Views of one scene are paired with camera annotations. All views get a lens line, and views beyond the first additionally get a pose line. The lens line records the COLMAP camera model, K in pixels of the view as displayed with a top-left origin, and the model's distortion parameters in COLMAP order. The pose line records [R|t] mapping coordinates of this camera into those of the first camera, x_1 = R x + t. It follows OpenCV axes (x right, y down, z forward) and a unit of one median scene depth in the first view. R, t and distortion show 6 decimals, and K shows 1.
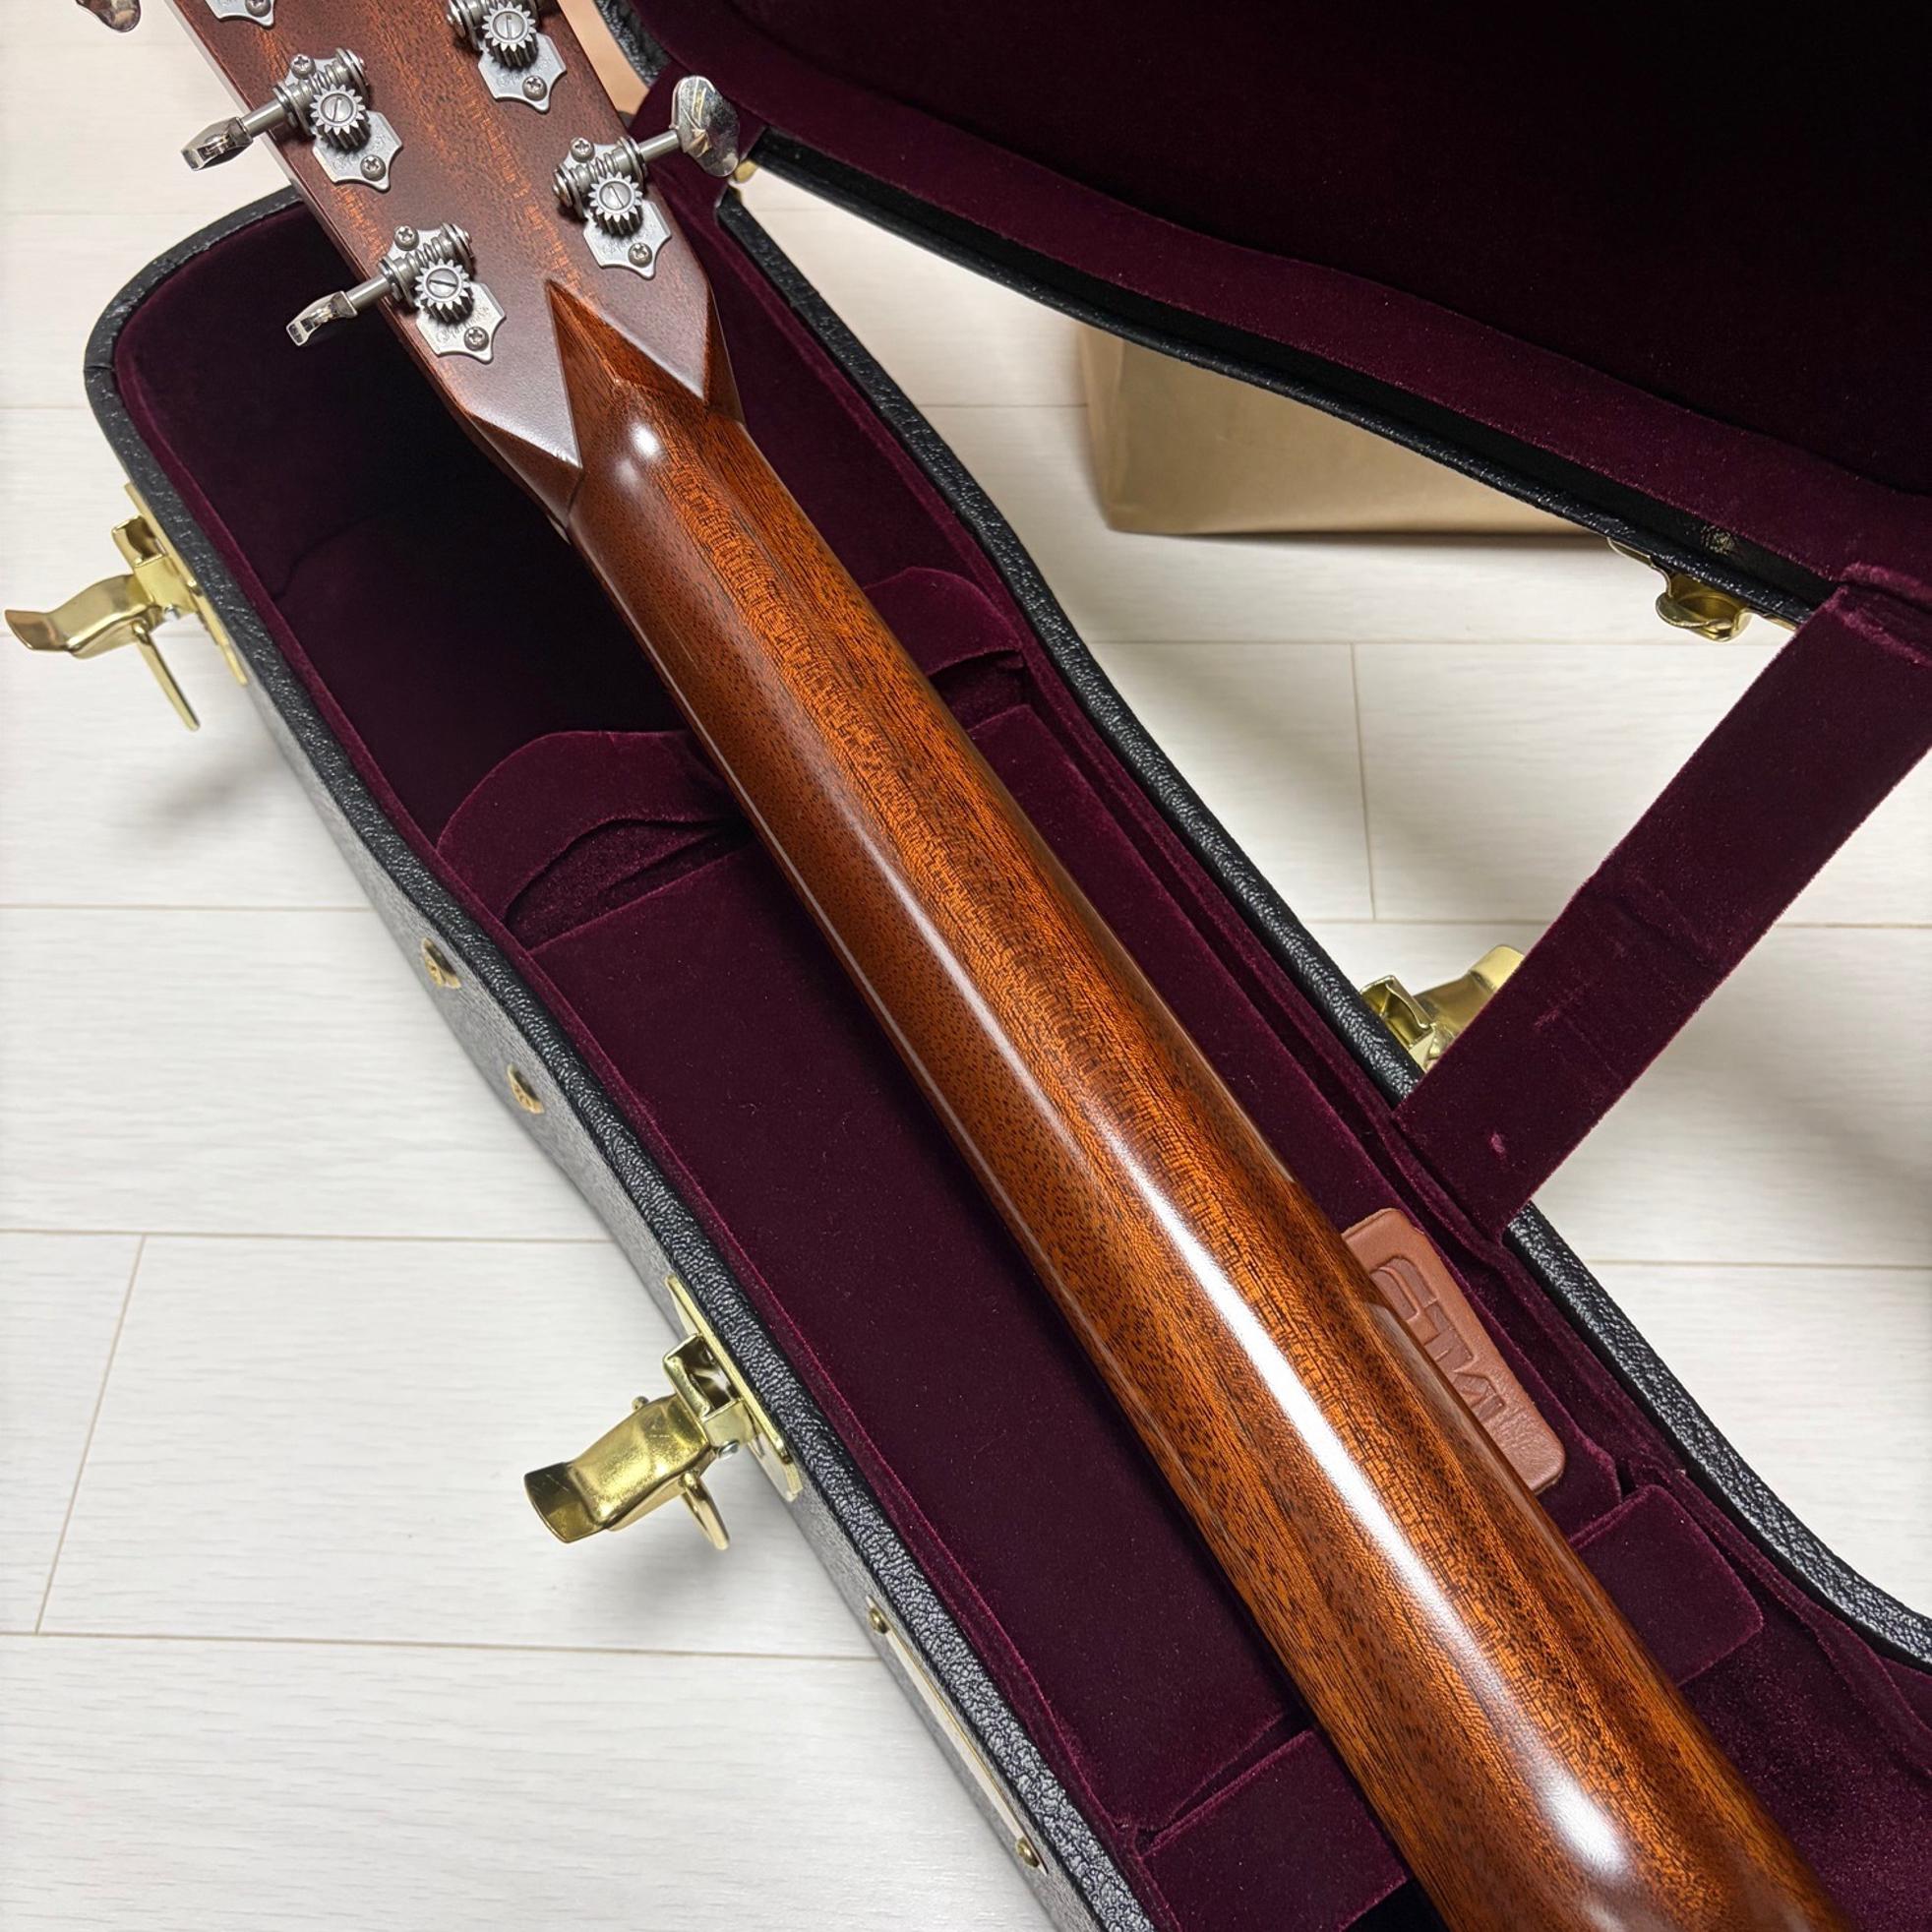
lens RADIAL K [[2041.7, 0, 966.0], [0, 2041.7, 966.0], [0, 0, 1]] dist [-0.025488, 0.008646]
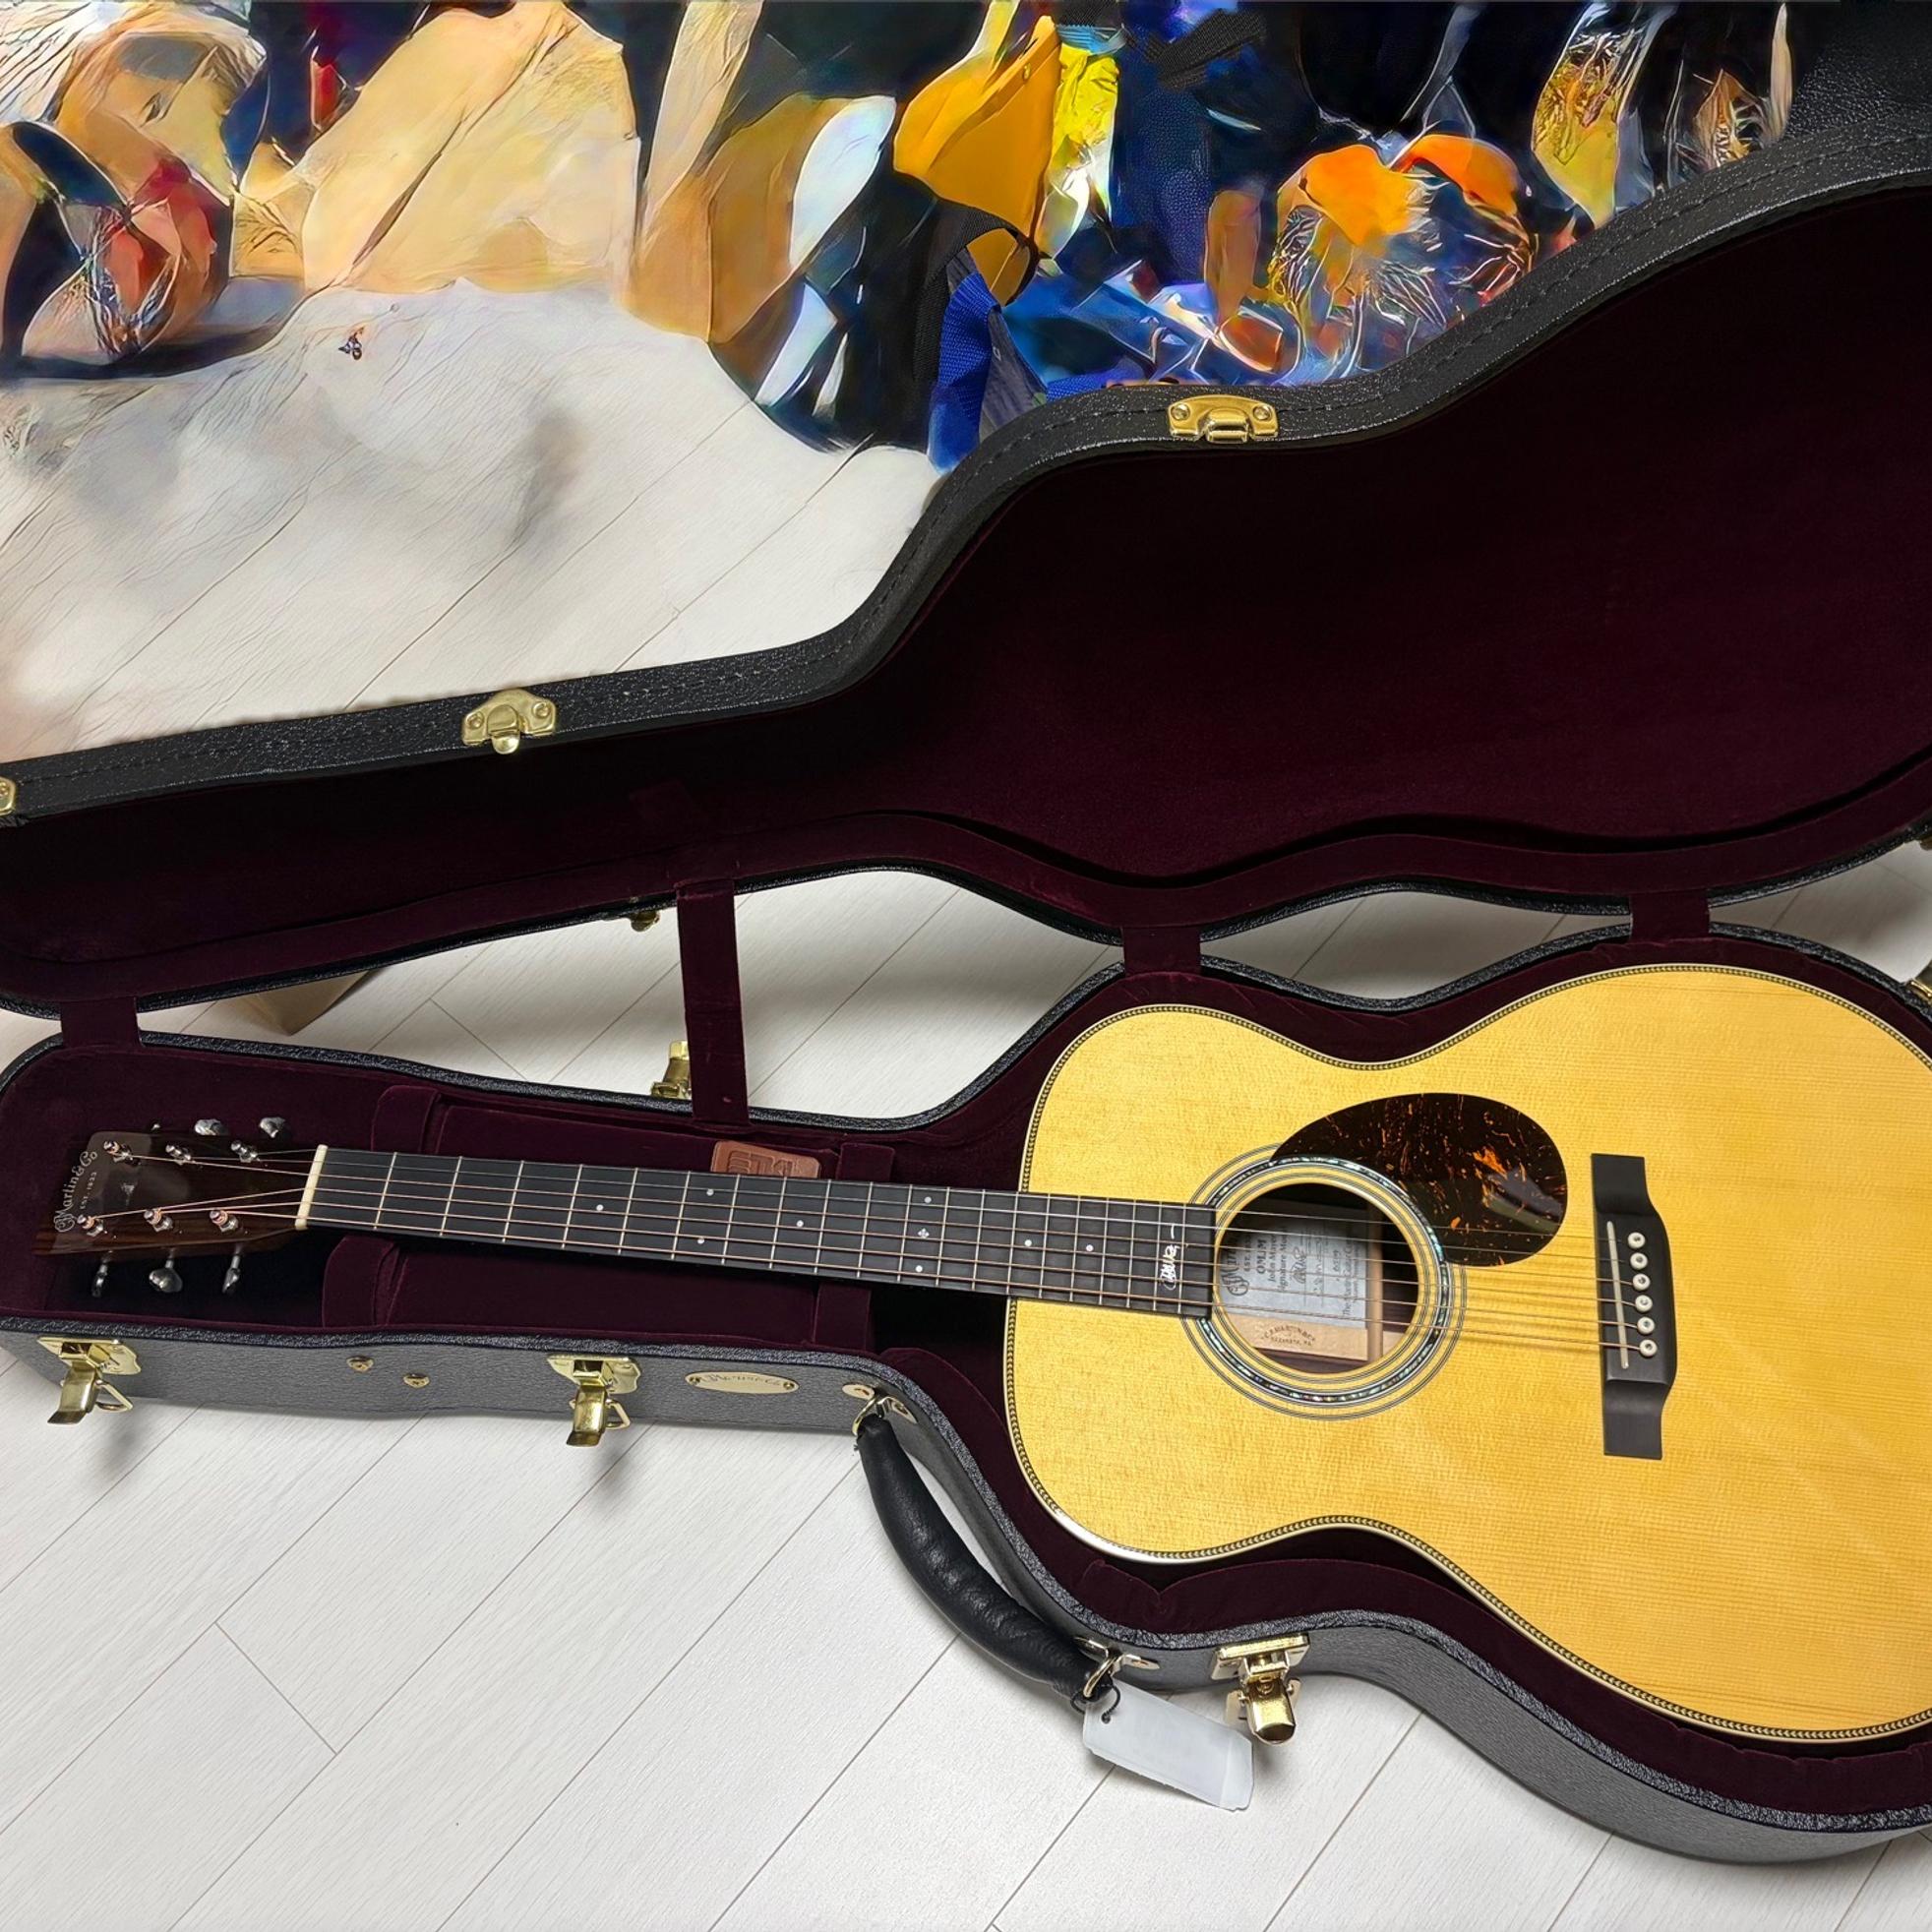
lens RADIAL K [[2041.7, 0, 966.0], [0, 2041.7, 966.0], [0, 0, 1]] dist [-0.025488, 0.008646]
pose [[0.630823, -0.676041, 0.380828, -0.506478], [0.679816, 0.718139, 0.148751, -0.254010], [-0.374050, 0.165058, 0.912602, -1.826400]]
